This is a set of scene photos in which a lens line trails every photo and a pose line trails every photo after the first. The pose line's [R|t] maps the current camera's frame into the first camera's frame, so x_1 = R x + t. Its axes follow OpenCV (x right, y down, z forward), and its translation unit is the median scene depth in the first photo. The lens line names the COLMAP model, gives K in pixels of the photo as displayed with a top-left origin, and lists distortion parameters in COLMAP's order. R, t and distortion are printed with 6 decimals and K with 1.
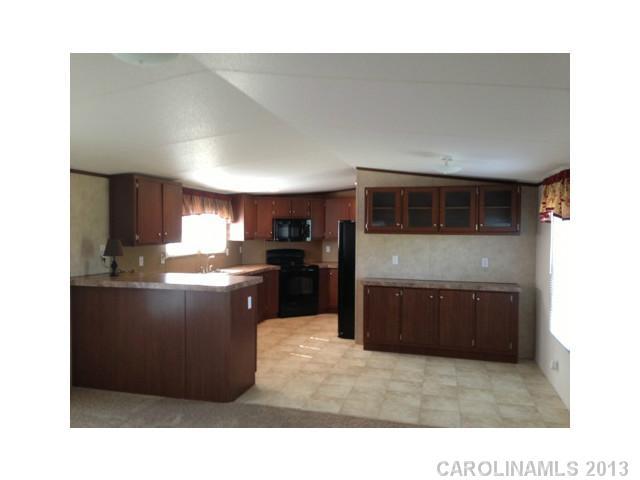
lens RADIAL K [[448.3, 0, 321.7], [0, 448.3, 236.7], [0, 0, 1]] dist [0.004885, 0.000637]
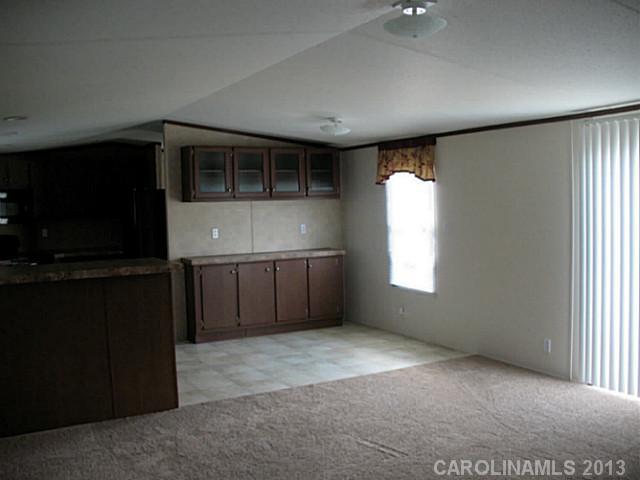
lens RADIAL K [[633.8, 0, 320.0], [0, 633.8, 240.0], [0, 0, 1]] dist [-0.154050, -0.002593]
pose [[0.741248, -0.076228, 0.666889, -0.494573], [0.046229, 0.996969, 0.062573, -0.000585], [-0.669638, -0.015552, 0.742525, -0.017350]]
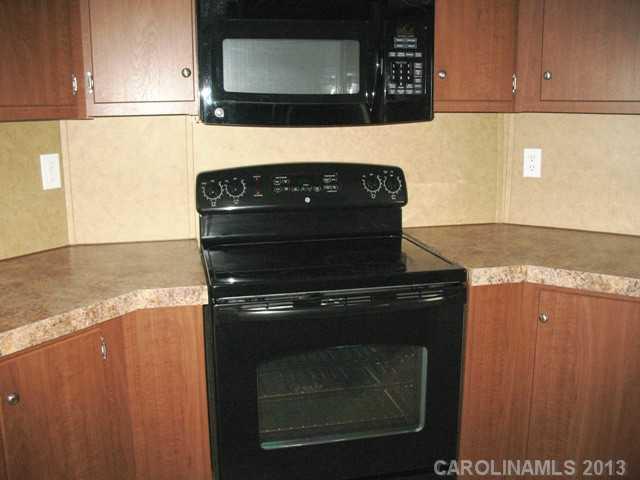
lens RADIAL K [[633.8, 0, 320.0], [0, 633.8, 240.0], [0, 0, 1]] dist [-0.154050, -0.002593]
pose [[0.949032, 0.046901, -0.311671, 0.016102], [0.013443, 0.981943, 0.188697, 0.012047], [0.314893, -0.183269, 0.931265, 1.064864]]
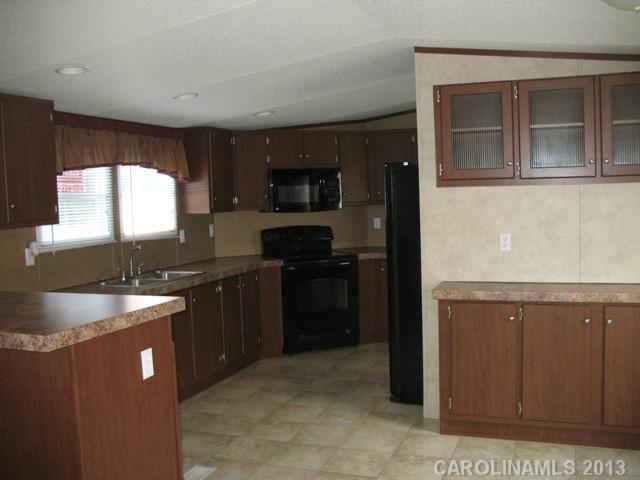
lens RADIAL K [[633.8, 0, 320.0], [0, 633.8, 240.0], [0, 0, 1]] dist [-0.154050, -0.002593]
pose [[0.992477, -0.037189, -0.116648, 0.049366], [0.043410, 0.997741, 0.051260, 0.008518], [0.114478, -0.055938, 0.991850, 0.339088]]
